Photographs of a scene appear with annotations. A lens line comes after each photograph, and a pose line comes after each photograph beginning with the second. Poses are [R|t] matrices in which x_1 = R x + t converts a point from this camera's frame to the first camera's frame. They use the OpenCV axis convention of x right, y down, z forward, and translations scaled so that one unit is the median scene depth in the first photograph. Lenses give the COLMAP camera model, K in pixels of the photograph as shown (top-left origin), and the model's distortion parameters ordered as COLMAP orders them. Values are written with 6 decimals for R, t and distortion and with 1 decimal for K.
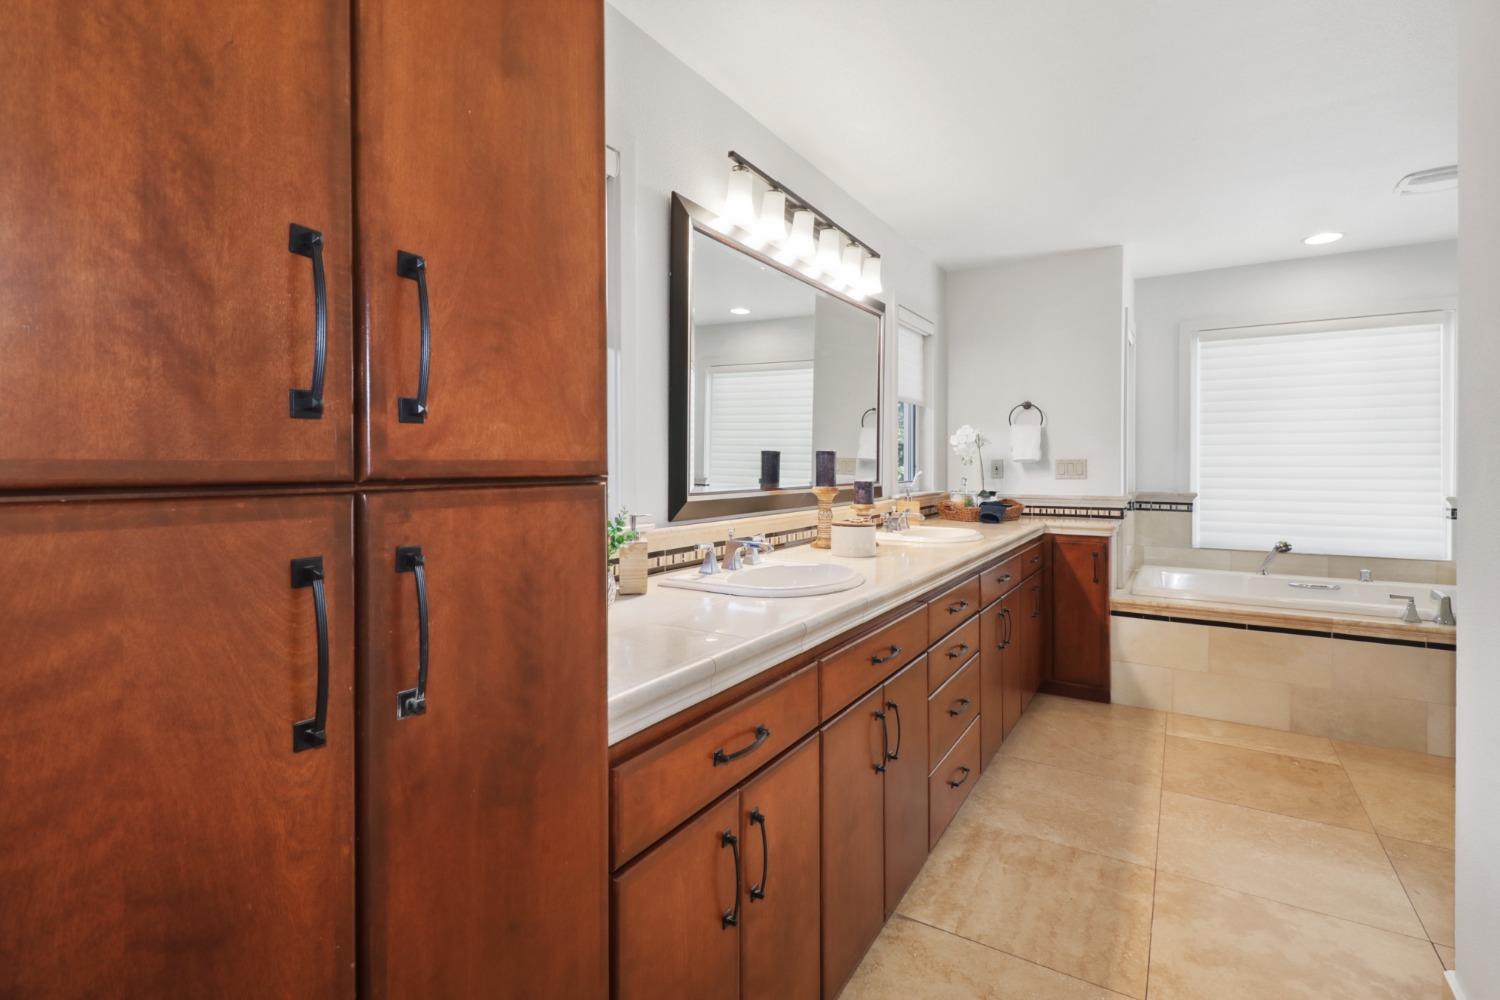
lens RADIAL K [[686.7, 0, 745.6], [0, 686.7, 465.2], [0, 0, 1]] dist [0.000217, -0.000037]
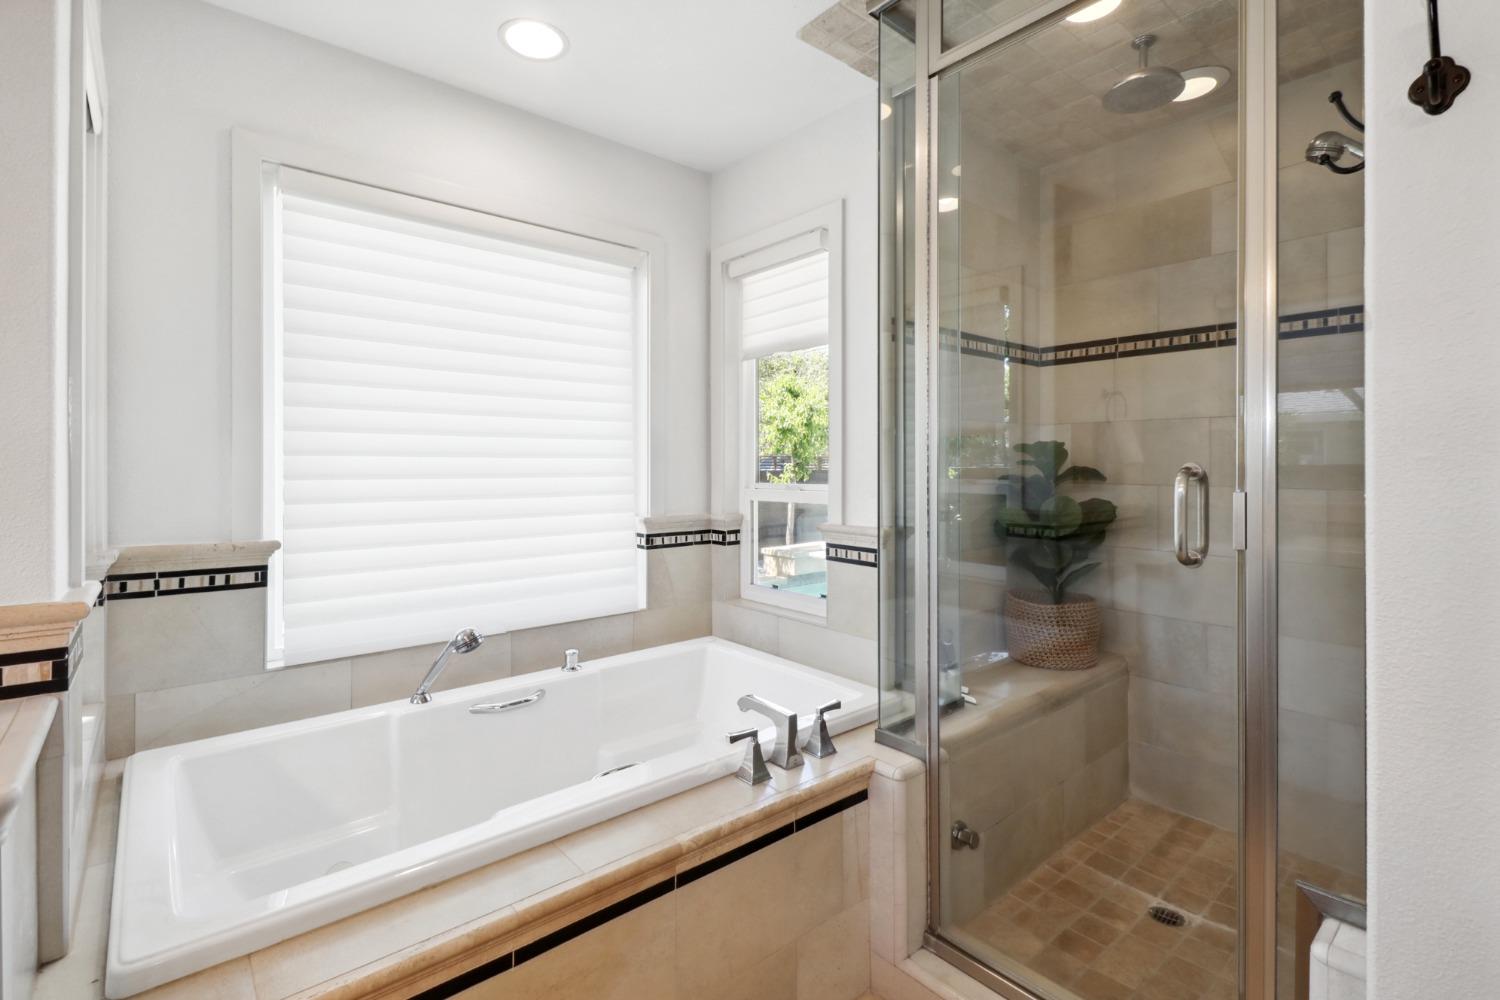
lens RADIAL K [[686.7, 0, 745.6], [0, 686.7, 465.2], [0, 0, 1]] dist [0.000217, -0.000037]
pose [[0.288811, 0.000983, 0.957386, 0.329683], [0.006971, 0.999971, -0.003129, -0.003589], [-0.957361, 0.007578, 0.288795, 0.593725]]
